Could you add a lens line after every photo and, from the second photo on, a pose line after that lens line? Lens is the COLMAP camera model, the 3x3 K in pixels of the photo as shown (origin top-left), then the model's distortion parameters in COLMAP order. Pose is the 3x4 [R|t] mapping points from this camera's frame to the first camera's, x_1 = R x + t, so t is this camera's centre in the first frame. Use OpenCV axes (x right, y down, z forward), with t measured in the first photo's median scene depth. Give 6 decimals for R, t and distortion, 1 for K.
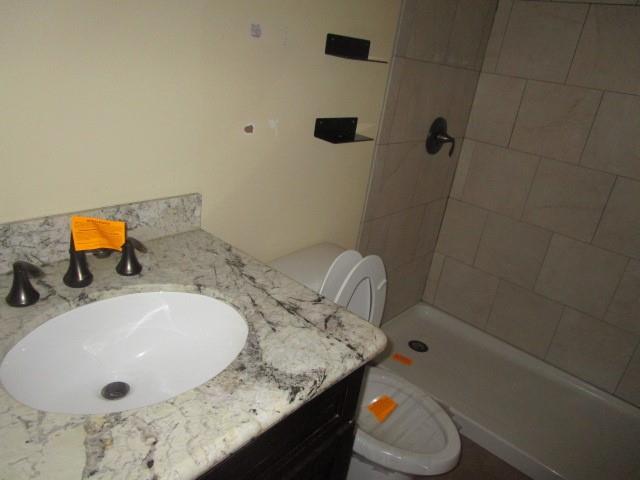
lens RADIAL K [[457.0, 0, 320.0], [0, 457.0, 240.0], [0, 0, 1]] dist [-0.034535, 0.010371]
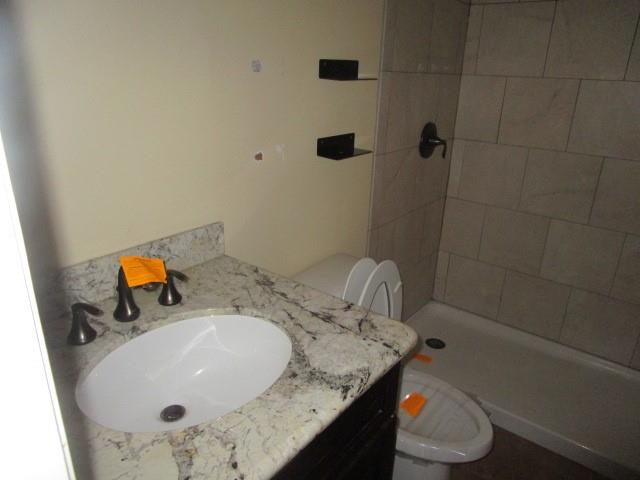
lens RADIAL K [[457.0, 0, 320.0], [0, 457.0, 240.0], [0, 0, 1]] dist [-0.034535, 0.010371]
pose [[0.992905, -0.118577, 0.008939, -0.062666], [0.118786, 0.992511, -0.028491, -0.002996], [-0.005493, 0.029351, 0.999554, -0.085416]]
